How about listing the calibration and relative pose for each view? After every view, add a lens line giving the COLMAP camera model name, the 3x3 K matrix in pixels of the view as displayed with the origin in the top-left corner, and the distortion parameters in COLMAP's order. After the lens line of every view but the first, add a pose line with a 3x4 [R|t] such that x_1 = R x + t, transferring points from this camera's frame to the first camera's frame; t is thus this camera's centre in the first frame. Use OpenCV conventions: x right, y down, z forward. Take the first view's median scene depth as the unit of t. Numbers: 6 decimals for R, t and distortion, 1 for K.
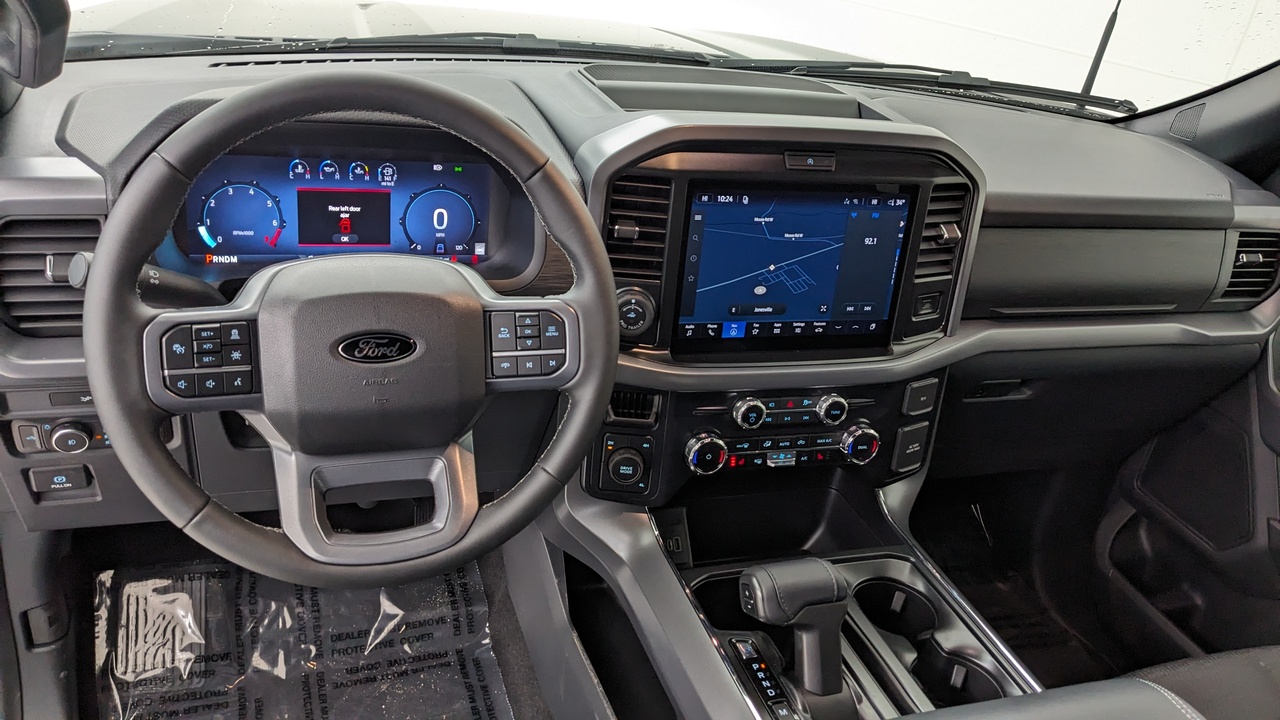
lens RADIAL K [[1025.4, 0, 611.8], [0, 1025.4, 374.3], [0, 0, 1]] dist [0.066916, -0.126425]
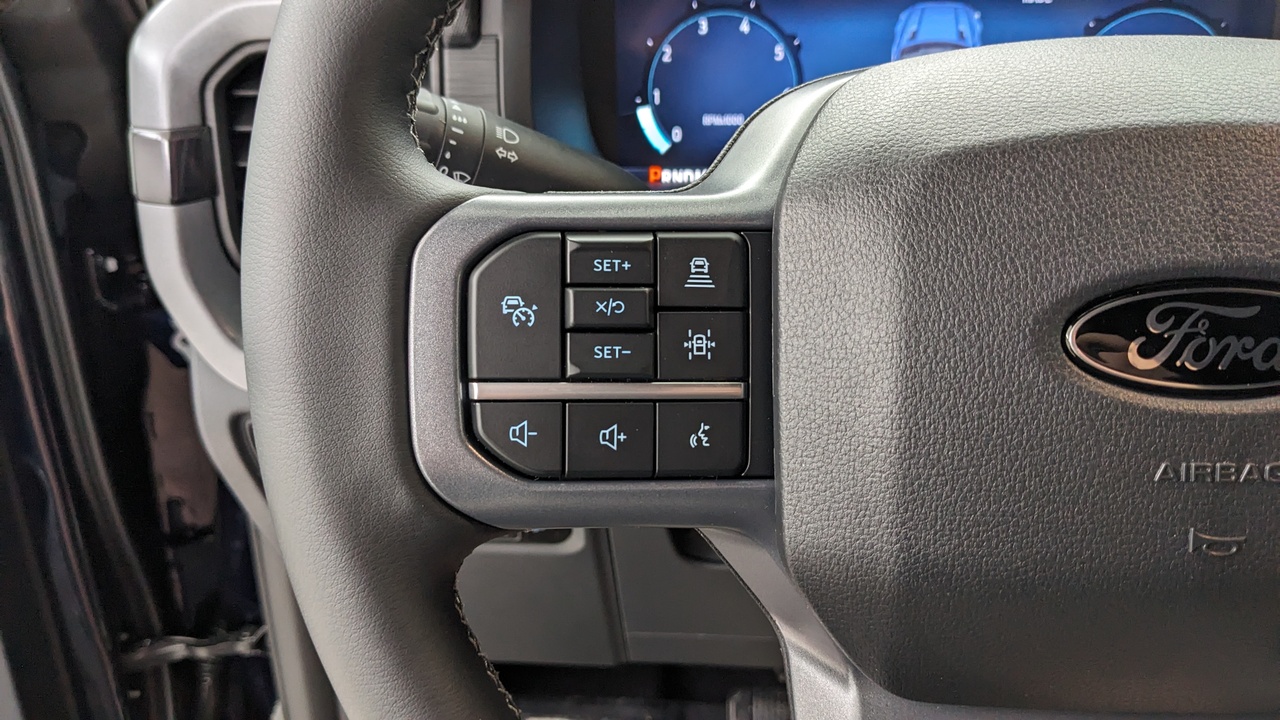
lens RADIAL K [[1025.4, 0, 611.8], [0, 1025.4, 374.3], [0, 0, 1]] dist [0.066916, -0.126425]
pose [[0.910017, 0.040752, -0.412564, -0.264347], [-0.061524, 0.997413, -0.037186, 0.002321], [0.409981, 0.059223, 0.910169, 0.720601]]
